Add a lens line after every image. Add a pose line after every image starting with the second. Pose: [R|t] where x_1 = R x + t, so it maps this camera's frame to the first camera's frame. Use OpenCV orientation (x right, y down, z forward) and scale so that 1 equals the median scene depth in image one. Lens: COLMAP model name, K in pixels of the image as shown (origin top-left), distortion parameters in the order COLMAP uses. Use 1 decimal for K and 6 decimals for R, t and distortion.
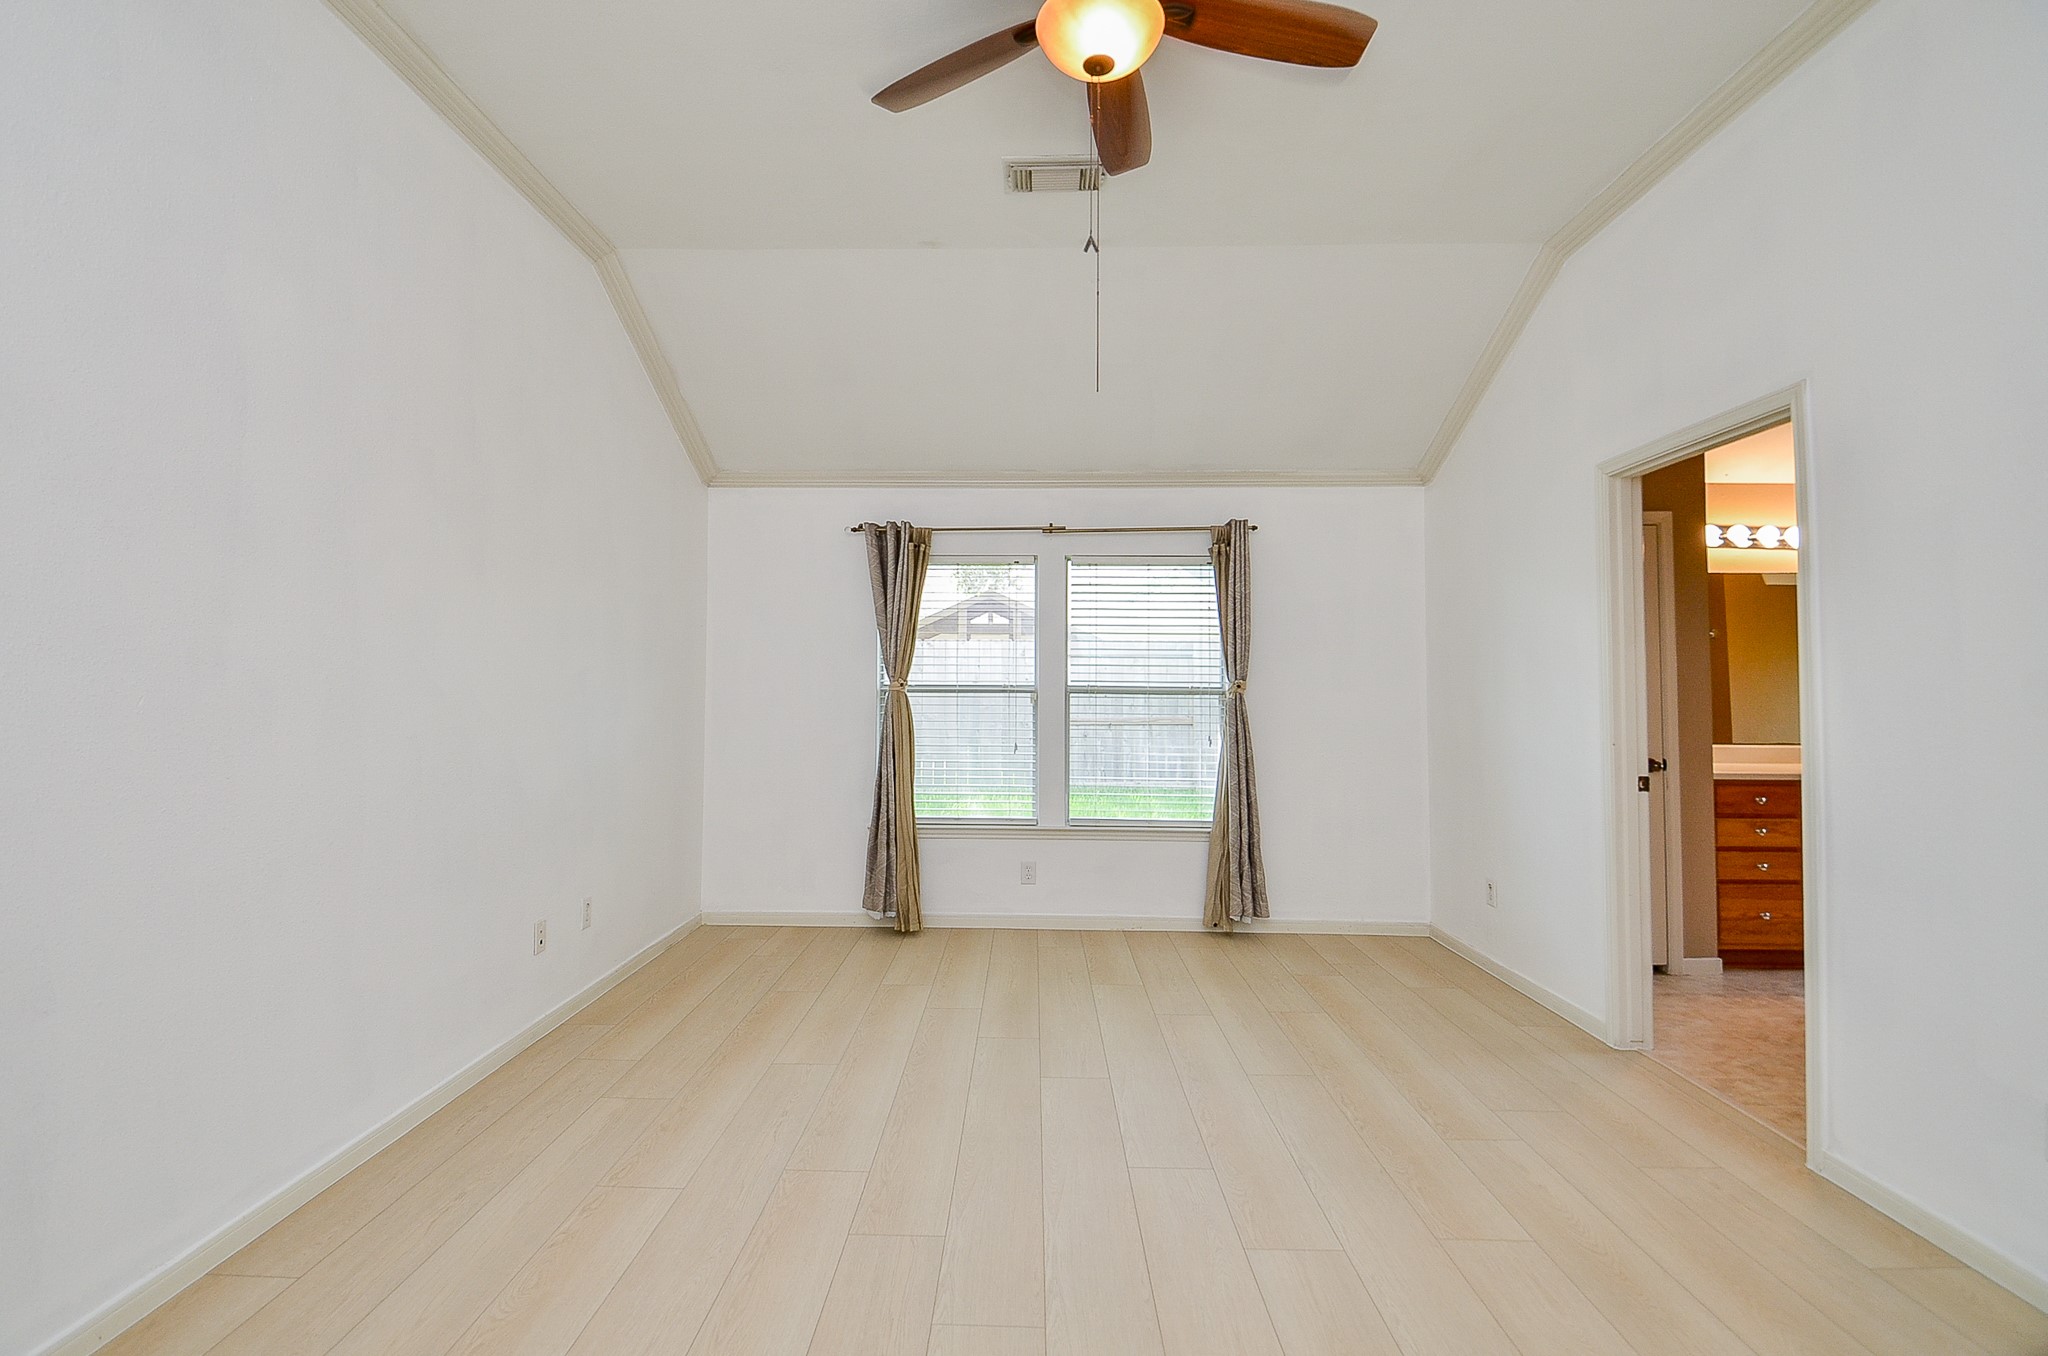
lens RADIAL K [[907.2, 0, 1012.6], [0, 907.2, 657.2], [0, 0, 1]] dist [0.031581, -0.027054]
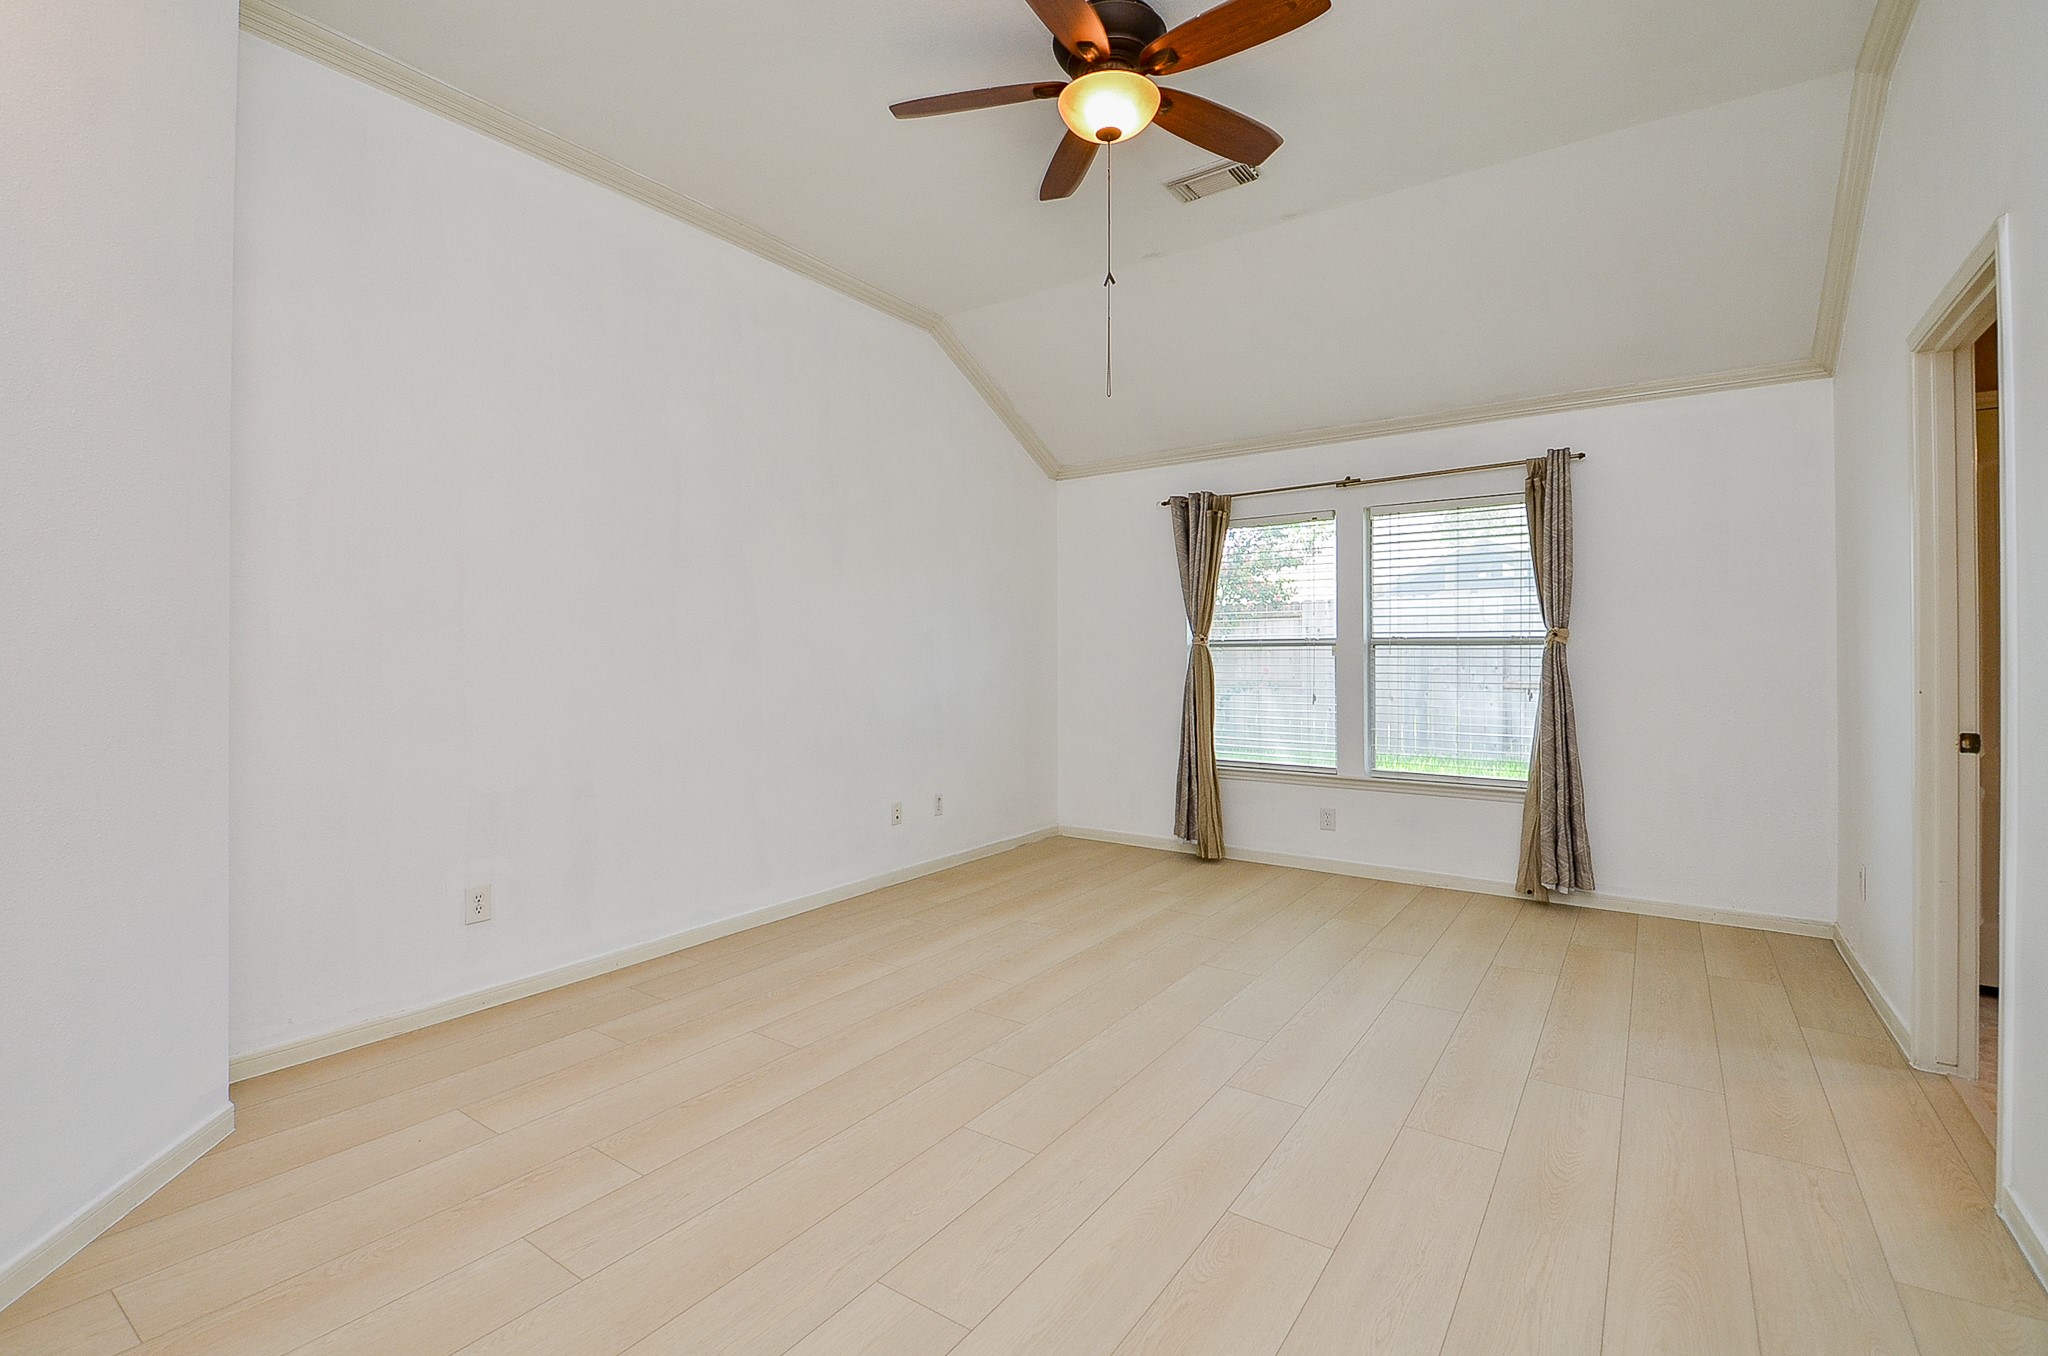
lens RADIAL K [[924.1, 0, 1002.4], [0, 924.1, 654.1], [0, 0, 1]] dist [0.033213, -0.035054]
pose [[0.827164, -0.008559, -0.561896, 0.311518], [0.026015, 0.999395, 0.023073, 0.015924], [0.561359, -0.033703, 0.826886, -0.076480]]
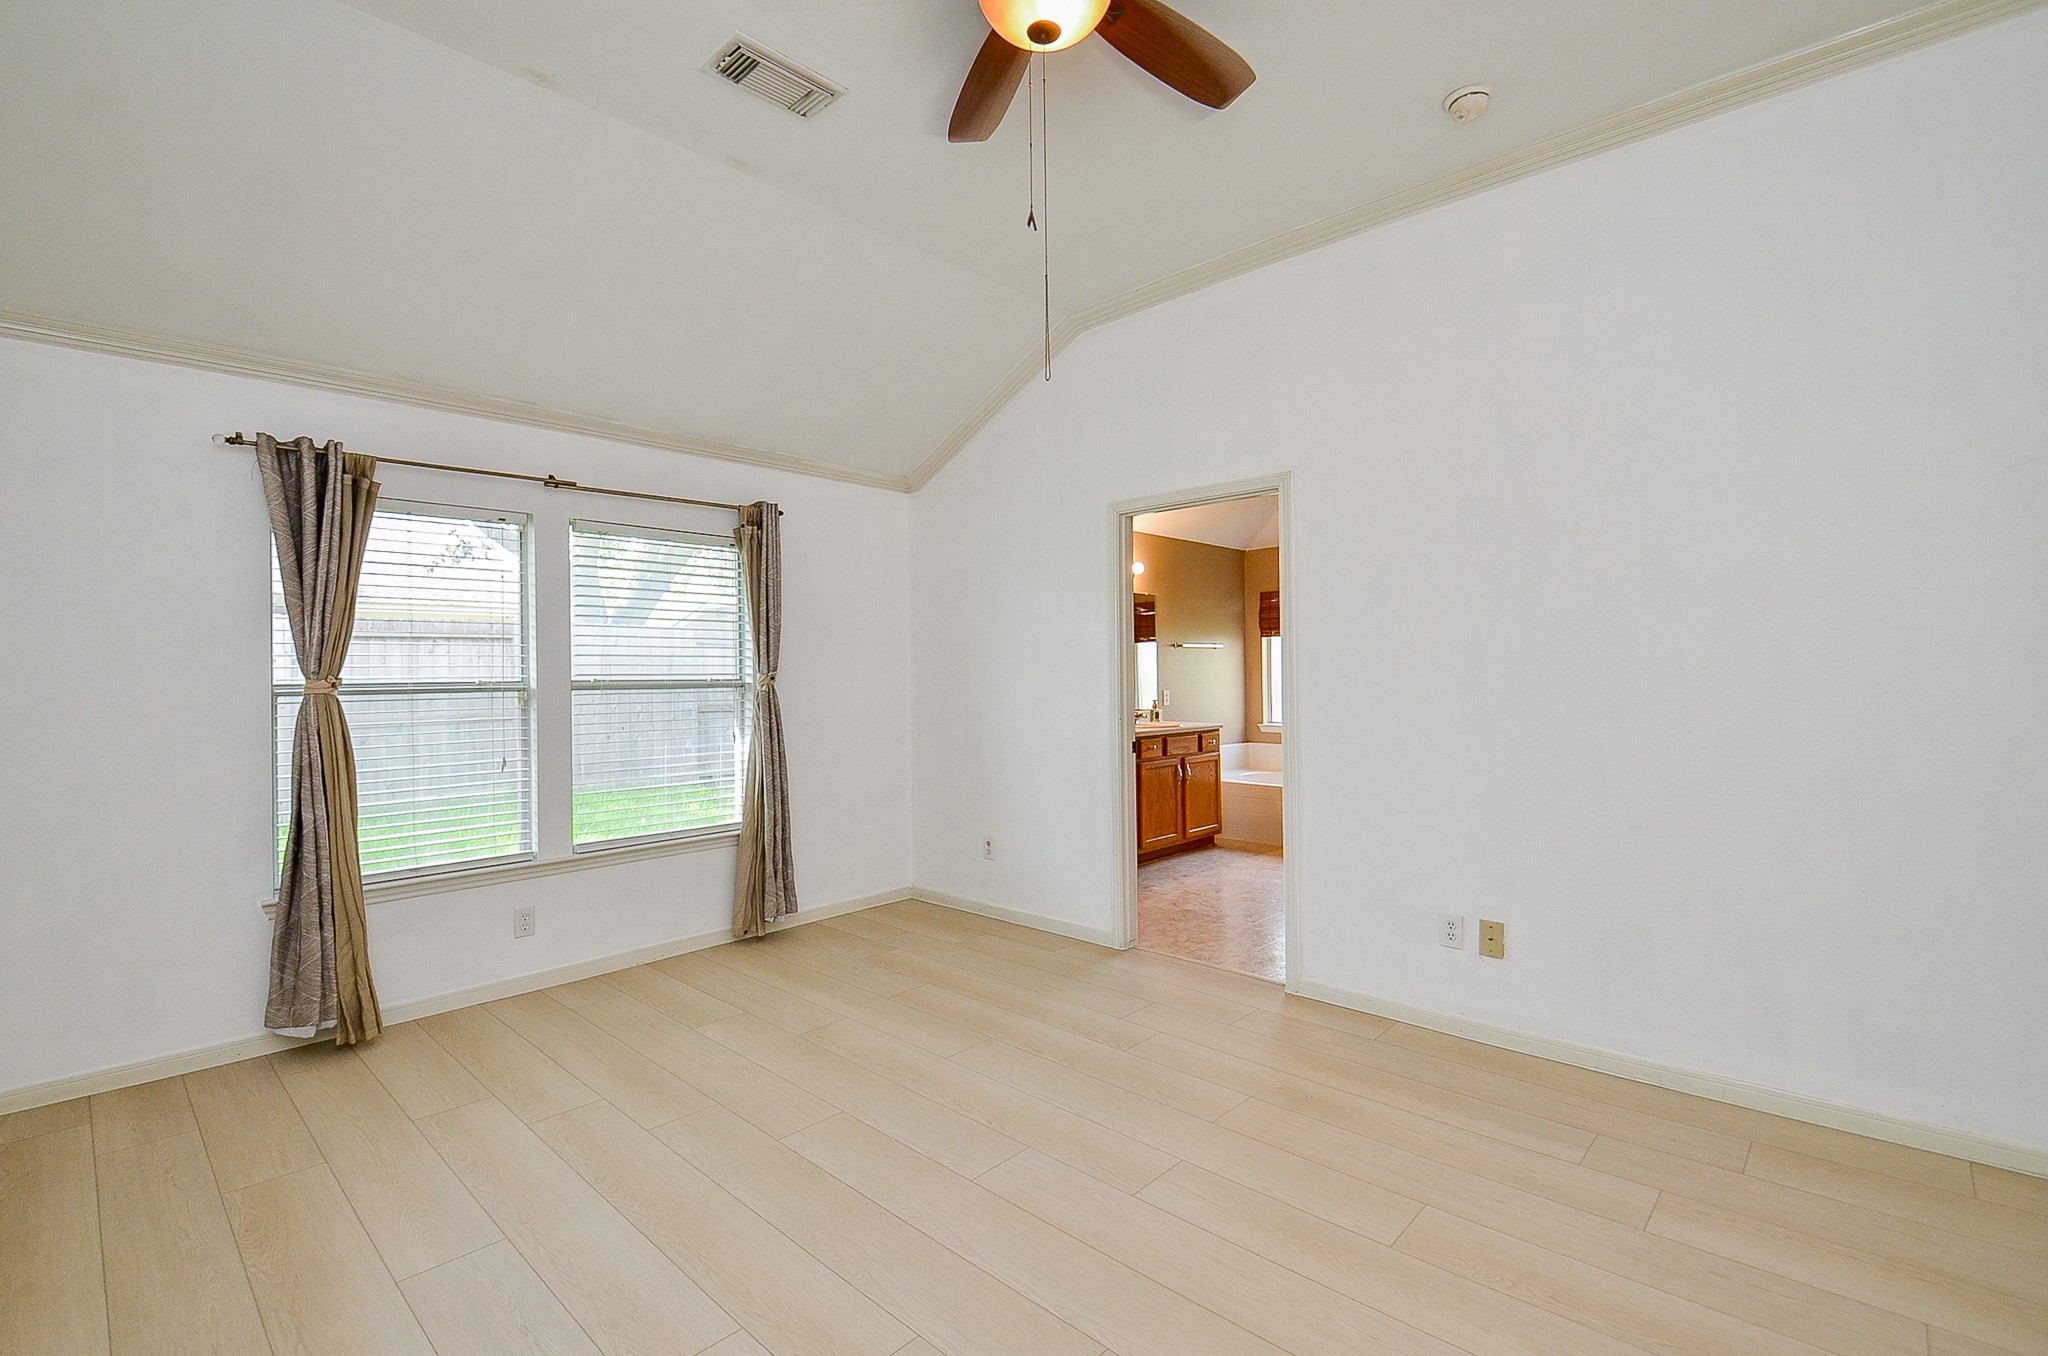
lens RADIAL K [[909.5, 0, 1021.2], [0, 909.5, 665.9], [0, 0, 1]] dist [0.025996, -0.025114]
pose [[0.666623, -0.006941, 0.745363, -0.287385], [-0.014314, 0.999653, 0.022110, -0.005723], [-0.745258, -0.025408, 0.666292, 0.166690]]
